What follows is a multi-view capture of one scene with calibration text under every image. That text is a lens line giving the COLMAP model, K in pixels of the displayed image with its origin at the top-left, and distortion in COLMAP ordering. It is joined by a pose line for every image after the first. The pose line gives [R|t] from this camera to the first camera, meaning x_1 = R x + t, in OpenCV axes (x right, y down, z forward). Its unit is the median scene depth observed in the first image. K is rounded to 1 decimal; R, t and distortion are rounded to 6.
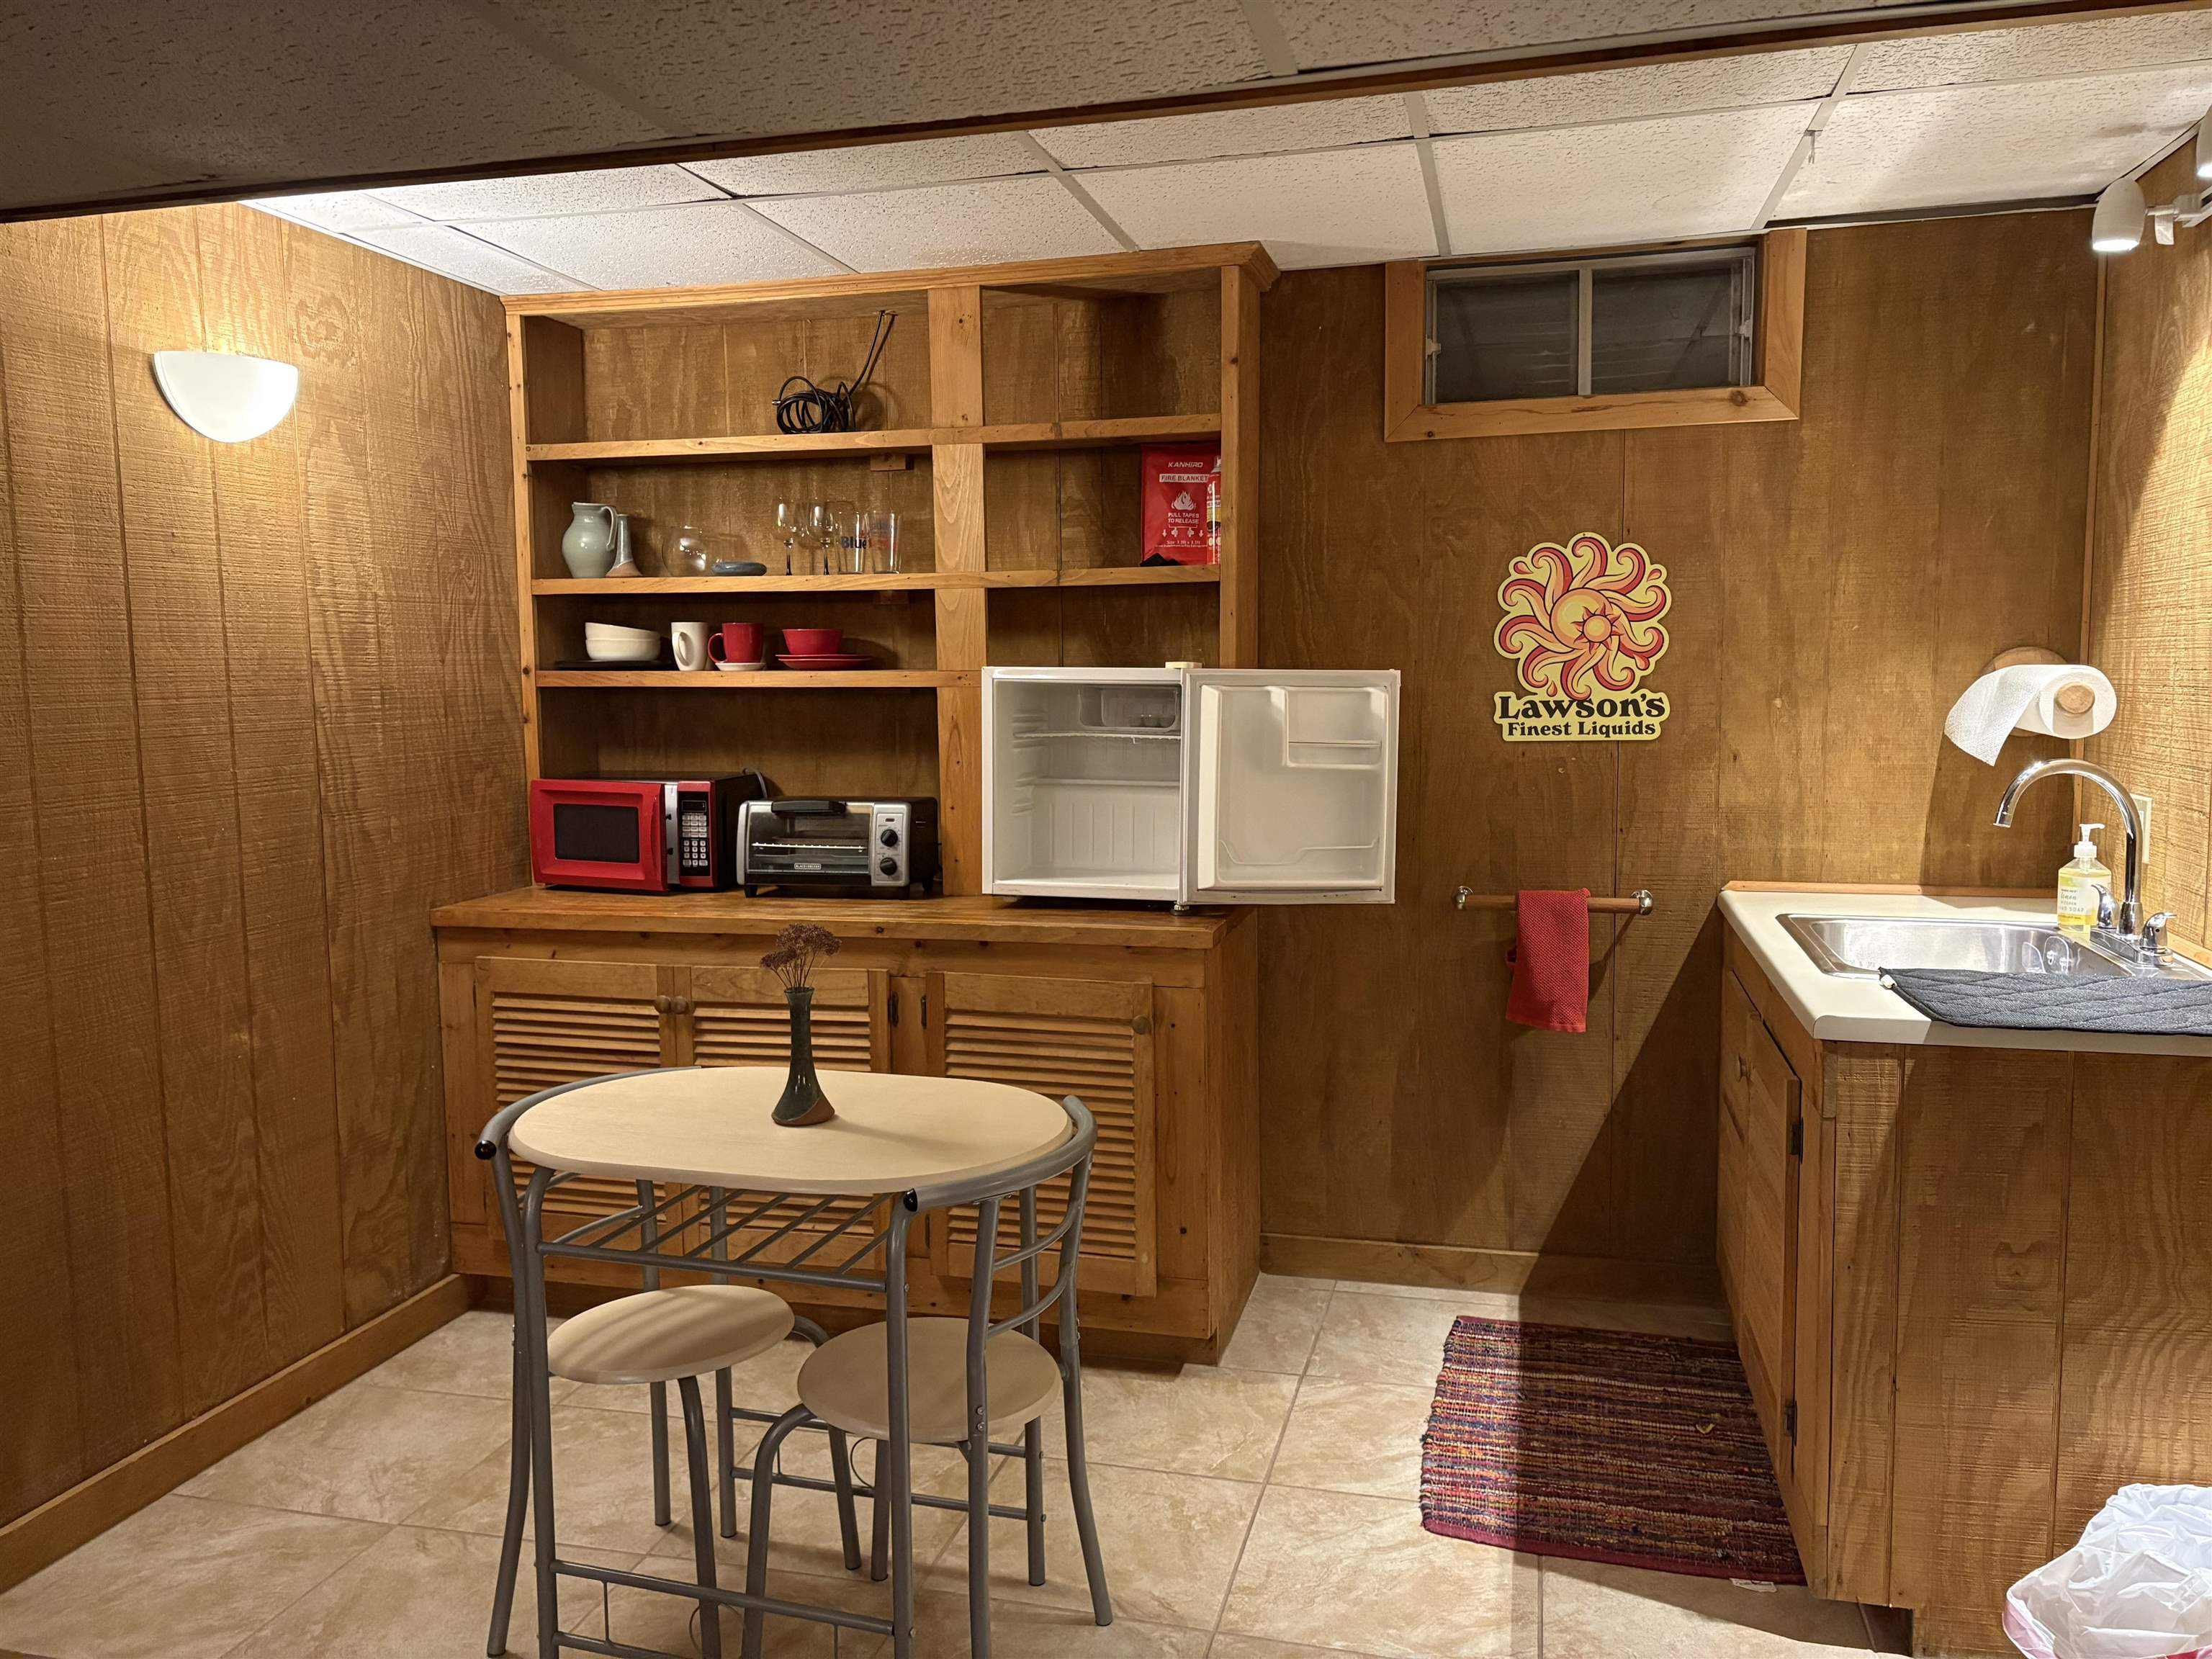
lens RADIAL K [[1644.8, 0, 1106.0], [0, 1644.8, 829.5], [0, 0, 1]] dist [-0.003275, -0.002352]
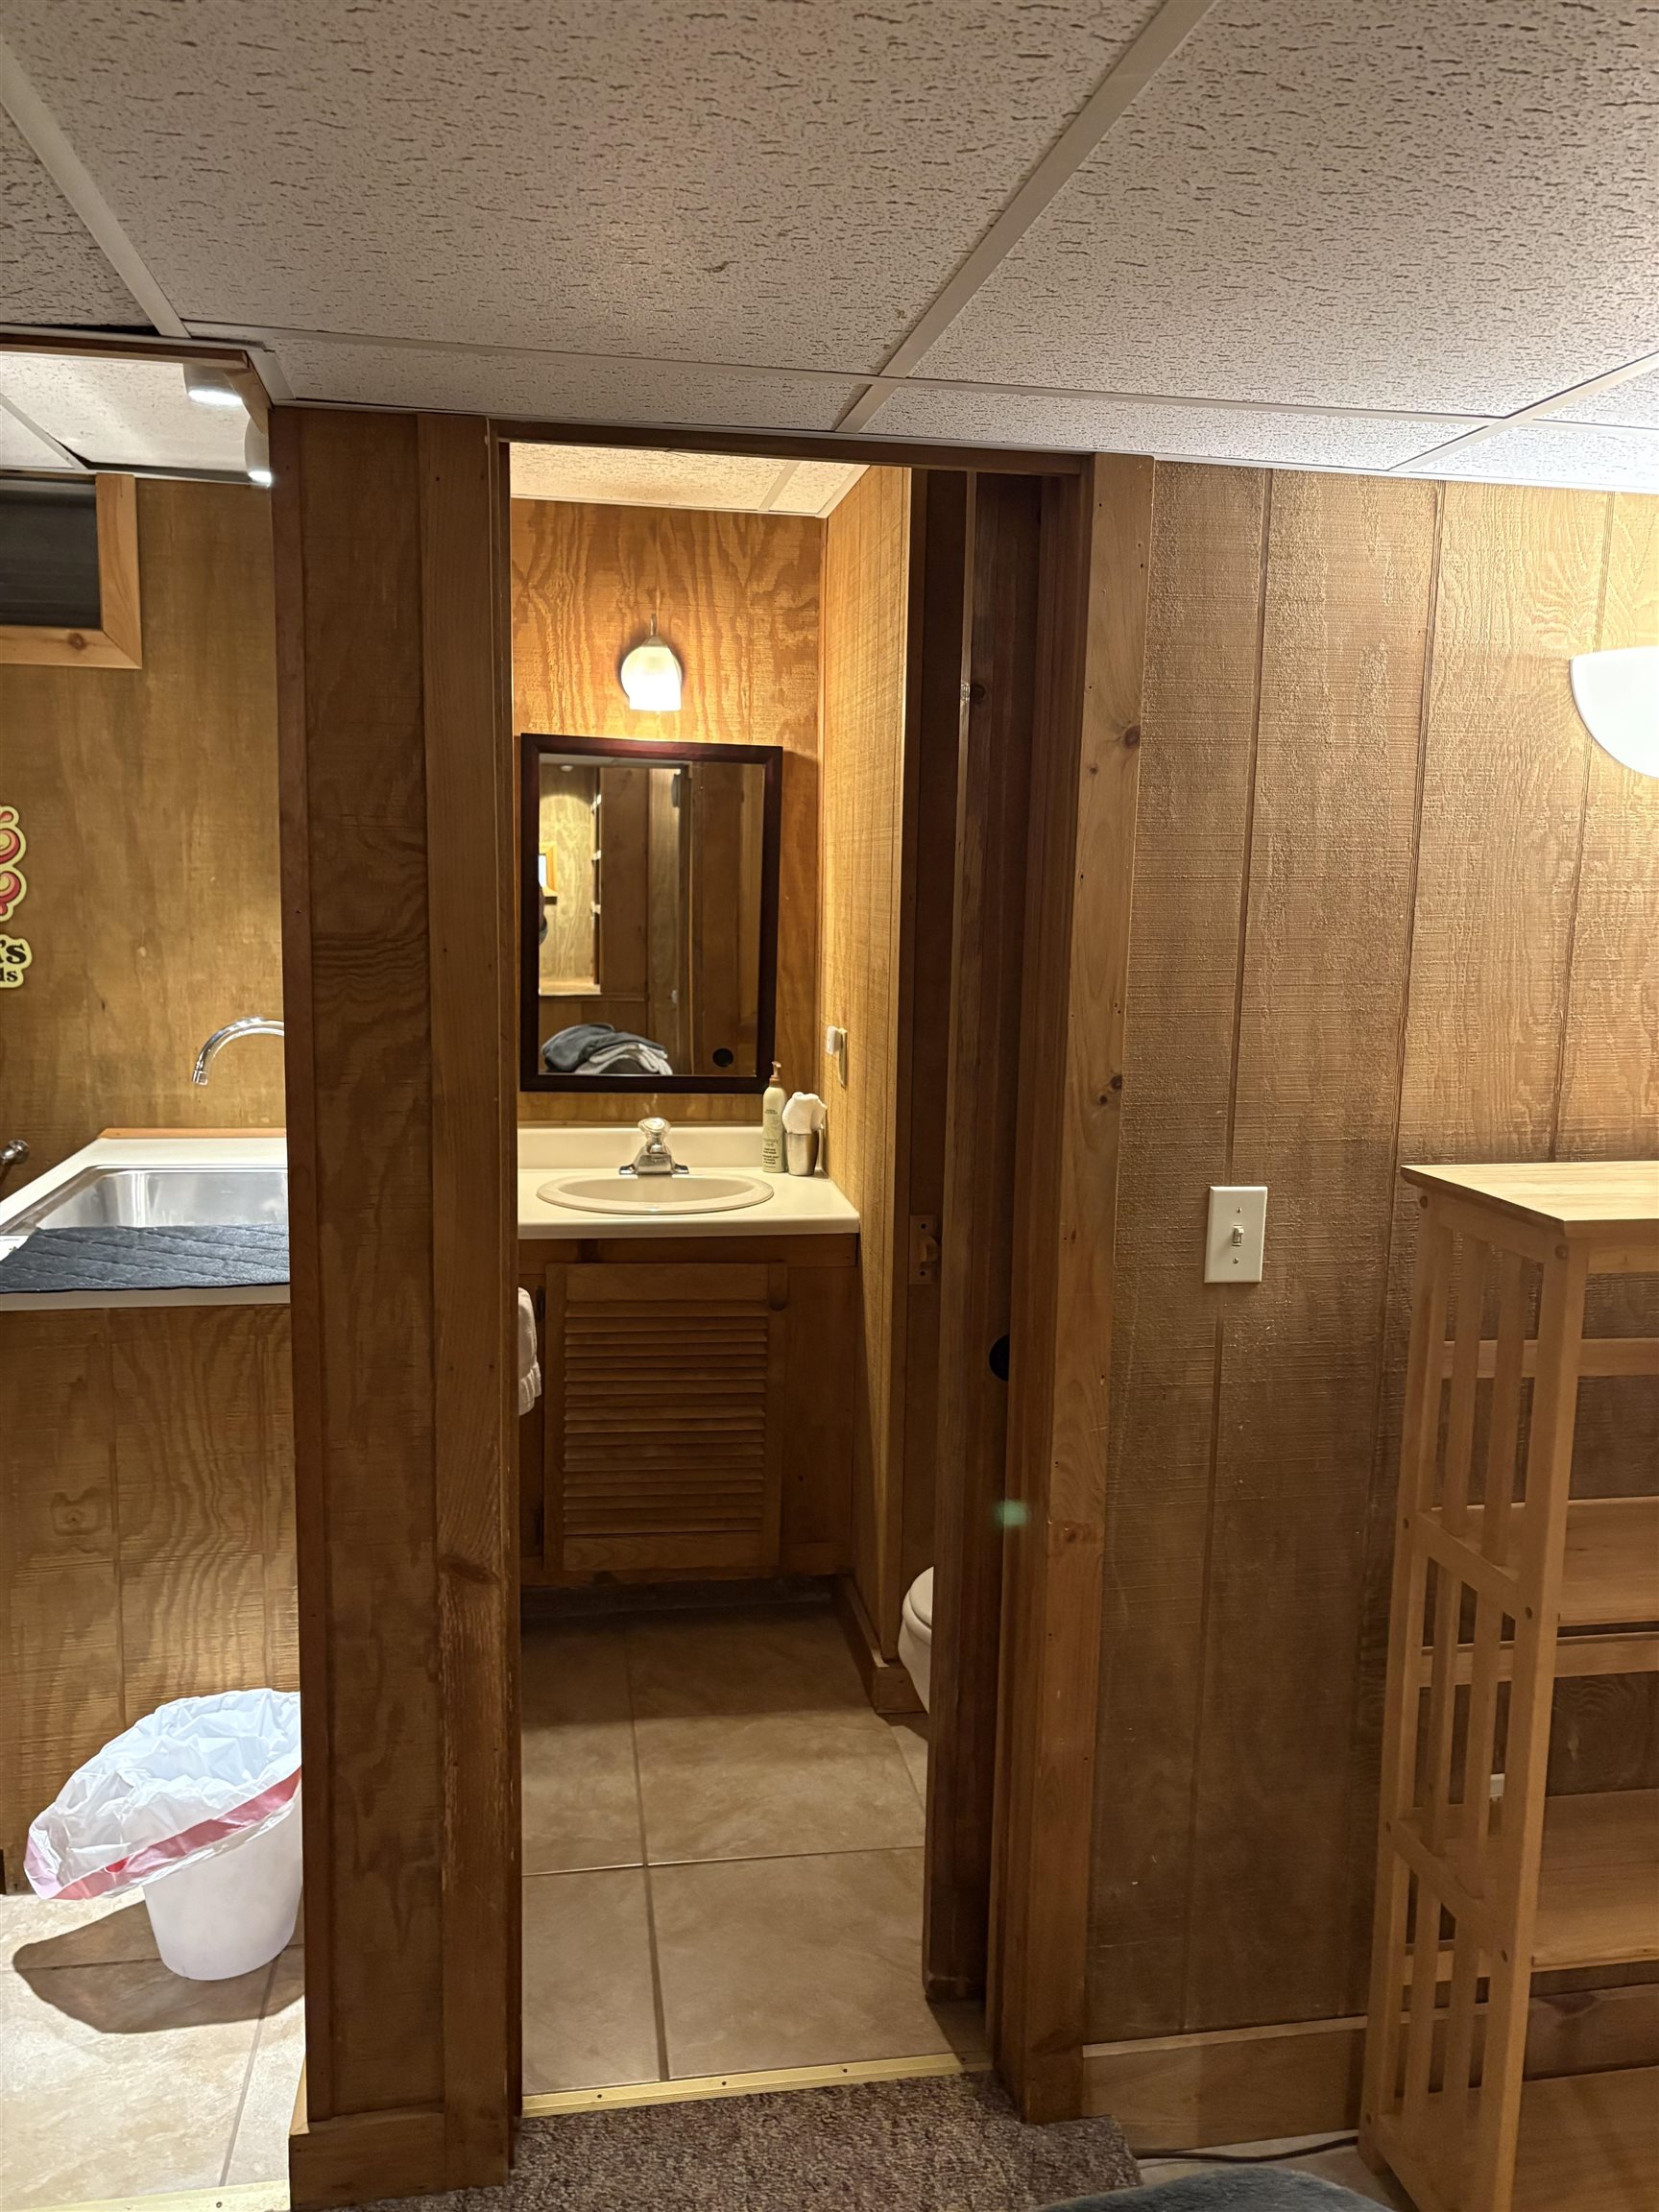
lens RADIAL K [[1672.5, 0, 828.7], [0, 1672.5, 1101.5], [0, 0, 1]] dist [0.048639, -0.059267]
pose [[0.907383, -0.027331, 0.419415, 0.362433], [0.009453, 0.998958, 0.044645, -0.027964], [-0.420199, -0.036546, 0.906696, -0.117632]]
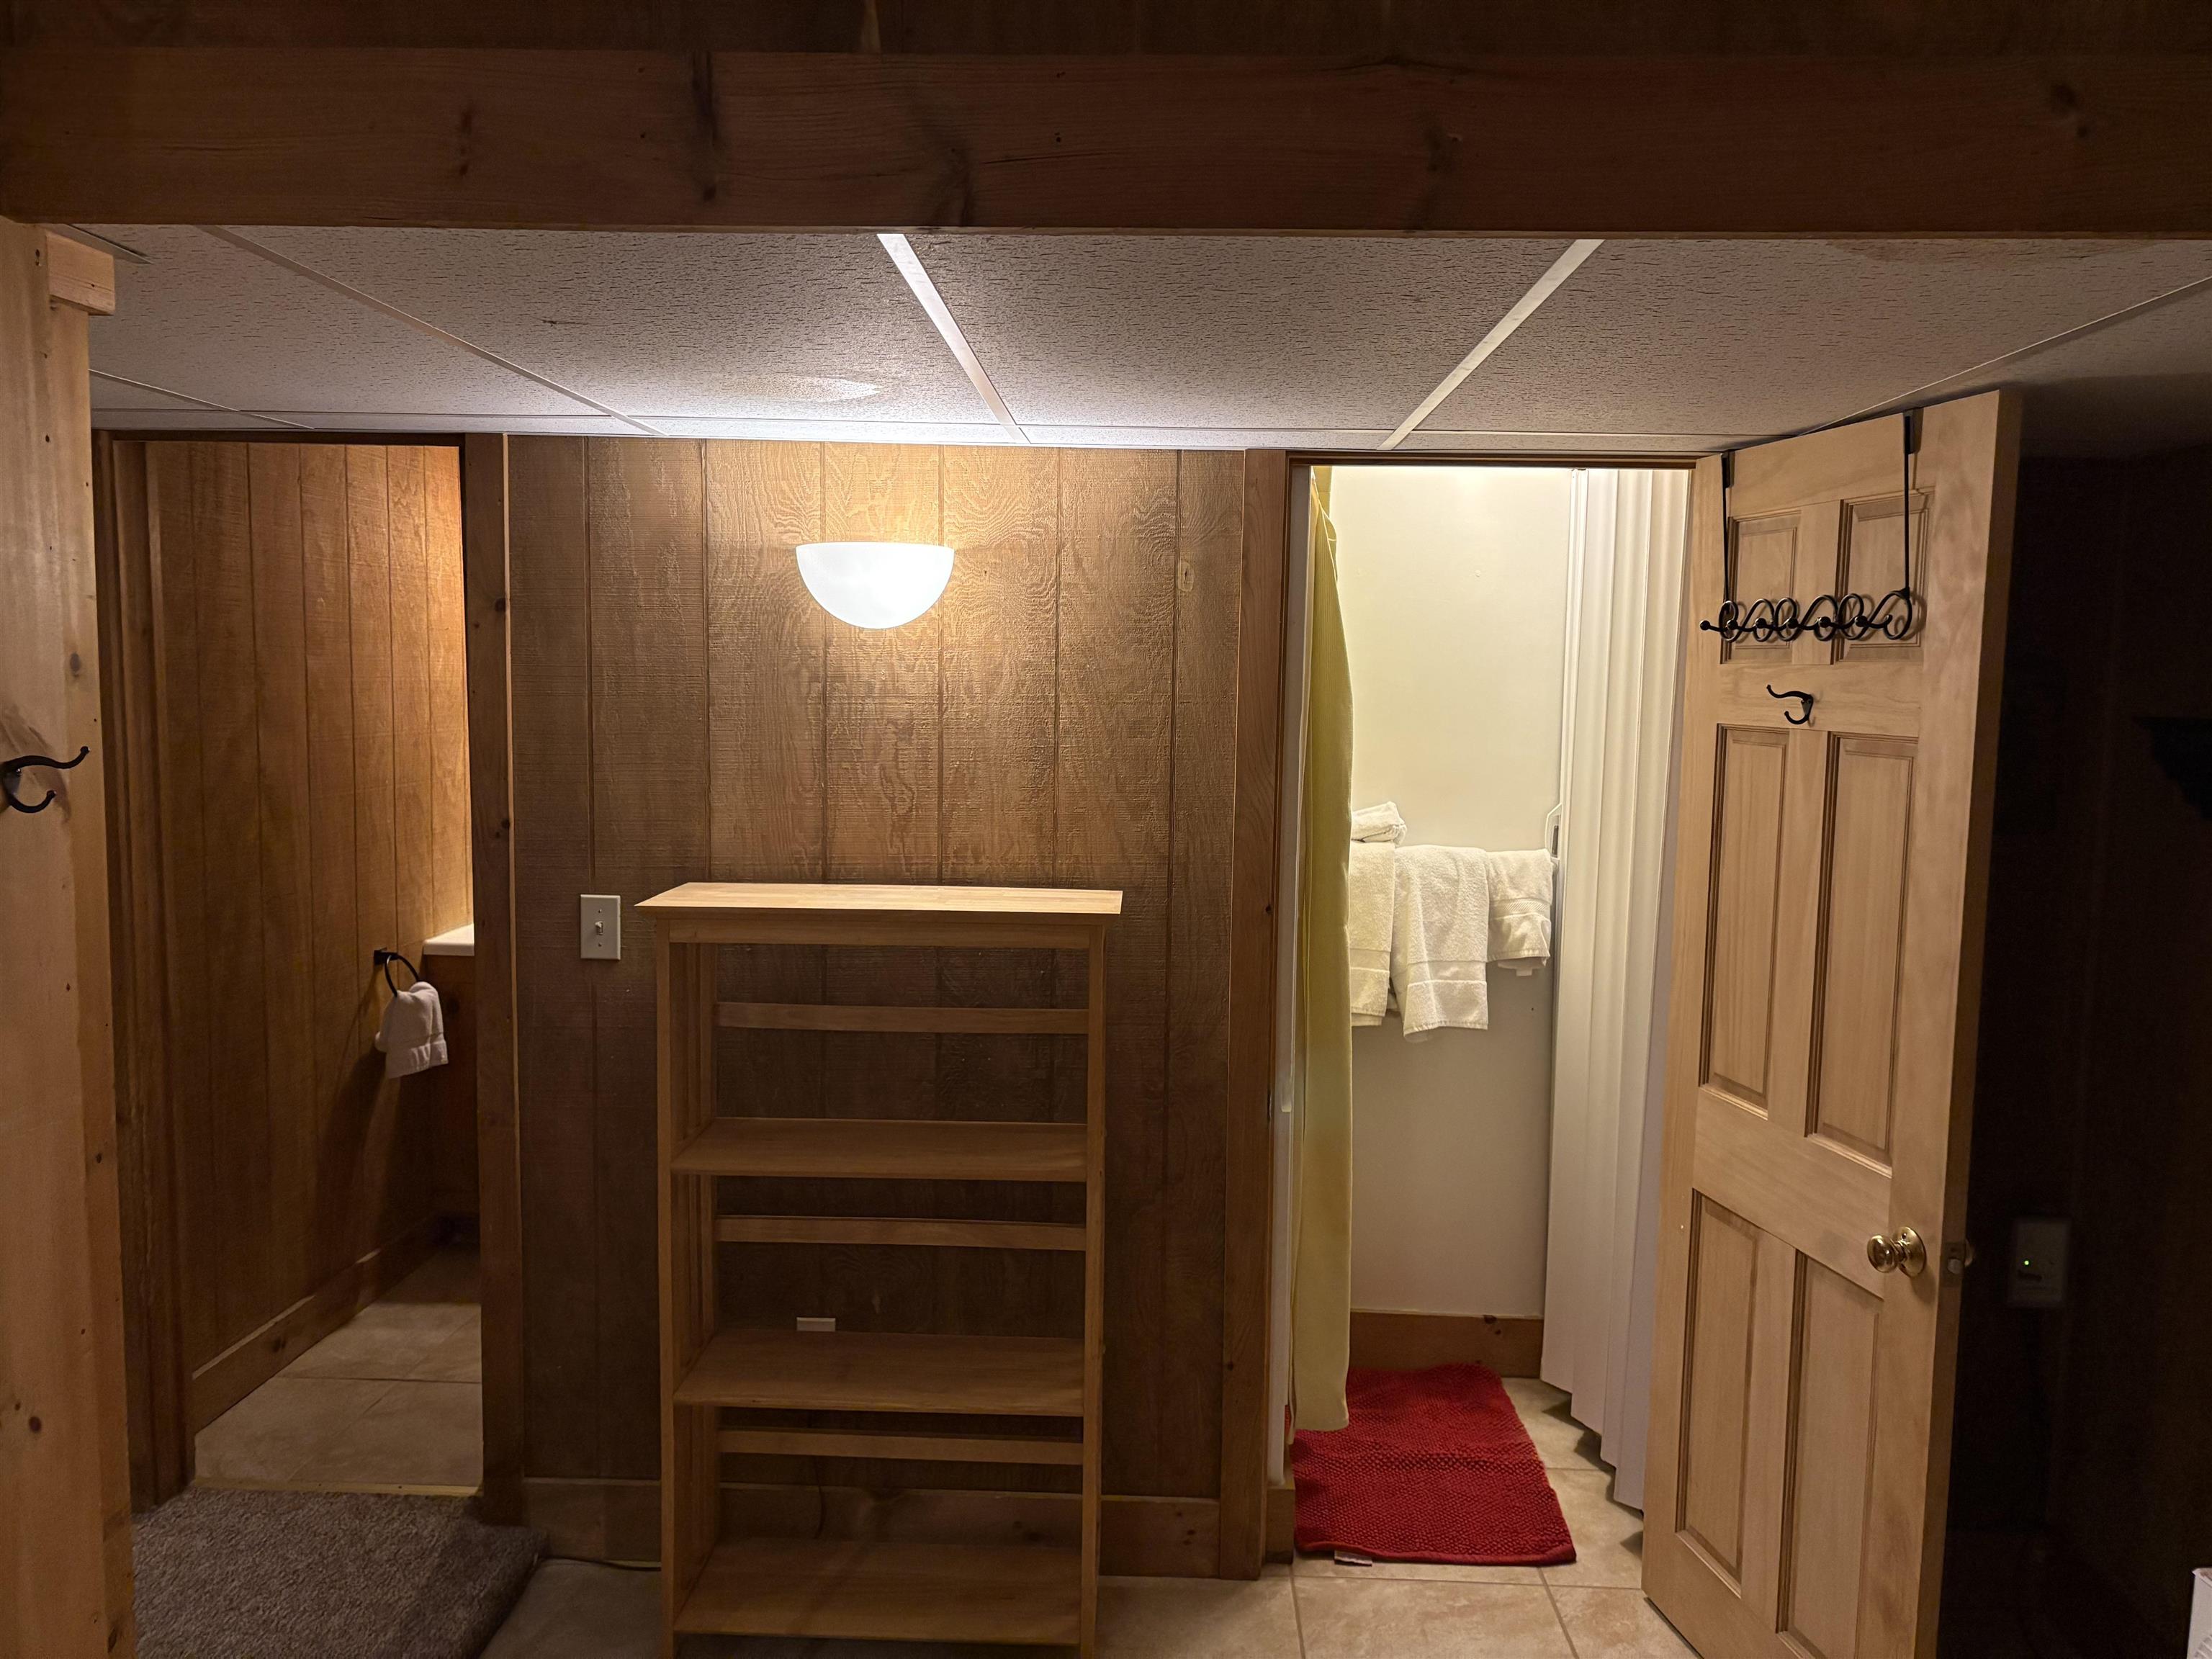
lens RADIAL K [[1672.5, 0, 1139.1], [0, 1672.5, 830.2], [0, 0, 1]] dist [0.048639, -0.059267]
pose [[0.973655, 0.006721, 0.227929, 0.811228], [-0.005701, 0.999971, -0.005132, -0.002331], [-0.227956, 0.003697, 0.973664, -0.581050]]
